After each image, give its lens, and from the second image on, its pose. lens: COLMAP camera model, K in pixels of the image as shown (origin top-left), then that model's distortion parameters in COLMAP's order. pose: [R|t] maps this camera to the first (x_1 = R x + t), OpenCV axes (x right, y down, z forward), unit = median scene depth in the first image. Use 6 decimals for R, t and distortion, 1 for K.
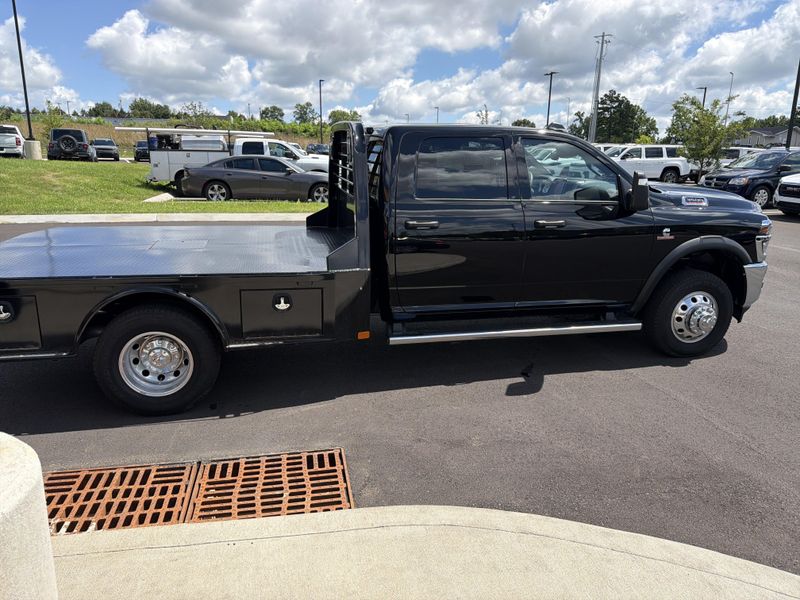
lens RADIAL K [[571.3, 0, 404.1], [0, 571.3, 301.5], [0, 0, 1]] dist [0.032880, -0.038282]
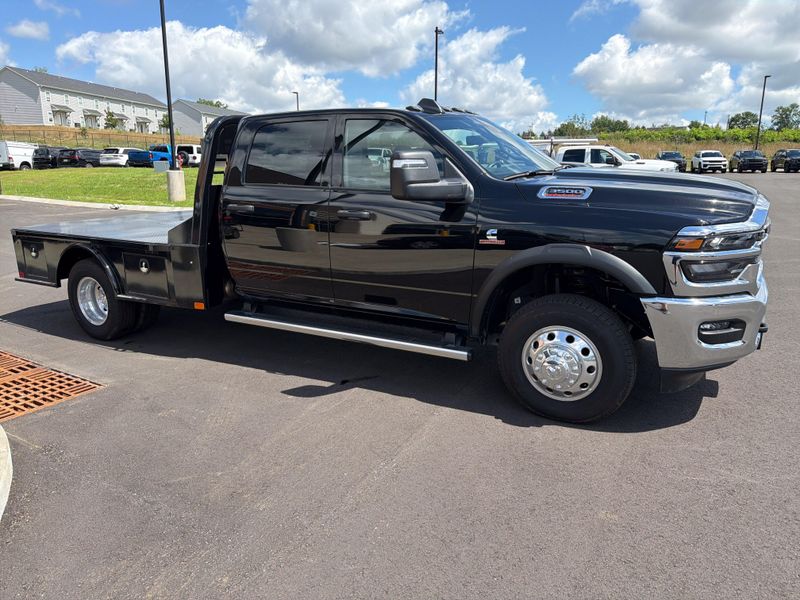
lens RADIAL K [[571.3, 0, 407.0], [0, 571.3, 292.9], [0, 0, 1]] dist [0.032880, -0.038282]
pose [[0.728459, 0.124985, -0.673592, 0.171415], [-0.150664, 0.988373, 0.020457, -0.008789], [0.668317, 0.086584, 0.738820, 0.076233]]
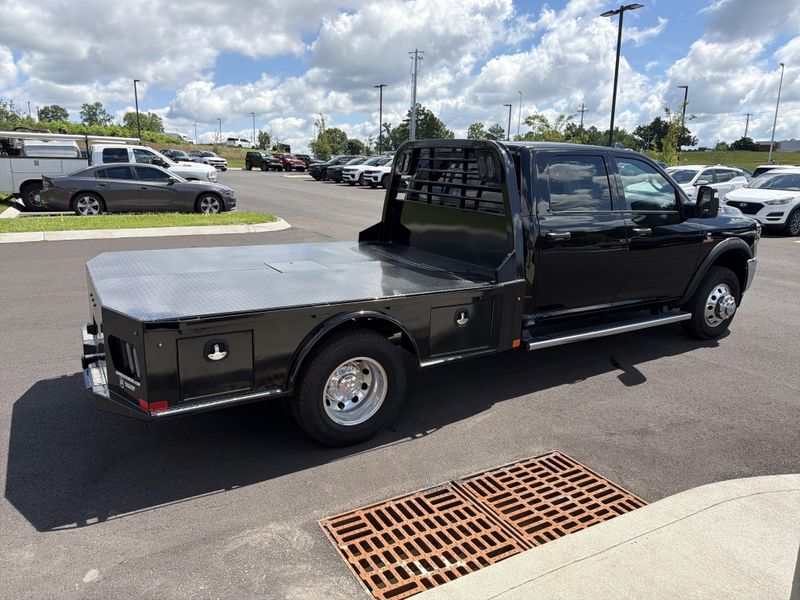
lens RADIAL K [[571.3, 0, 400.8], [0, 571.3, 309.7], [0, 0, 1]] dist [0.032880, -0.038282]
pose [[0.949373, -0.071517, 0.305903, -0.102773], [0.071229, 0.997386, 0.012118, -0.005194], [-0.305970, 0.010285, 0.951986, 0.012057]]
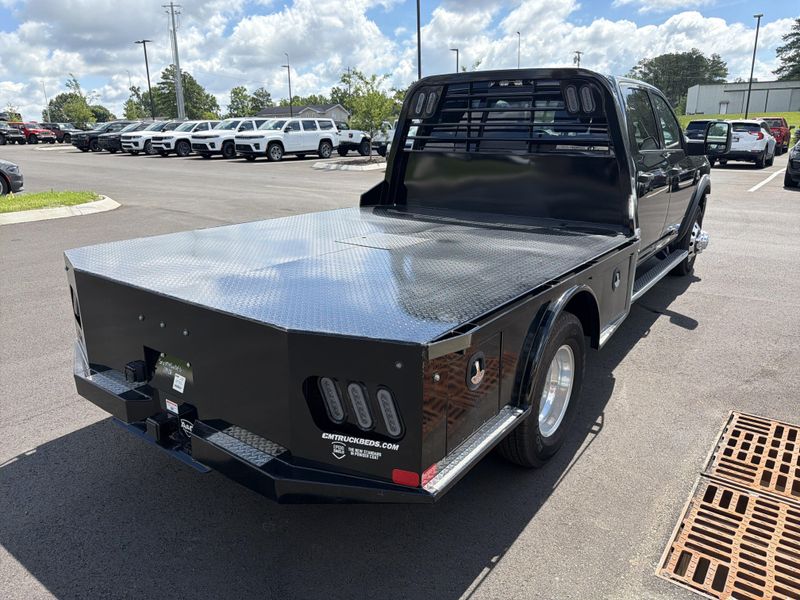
lens RADIAL K [[571.3, 0, 405.0], [0, 571.3, 307.4], [0, 0, 1]] dist [0.032880, -0.038282]
pose [[0.753629, -0.212385, 0.622042, -0.162000], [0.184013, 0.976689, 0.110533, -0.017667], [-0.631017, 0.031163, 0.775143, 0.089017]]
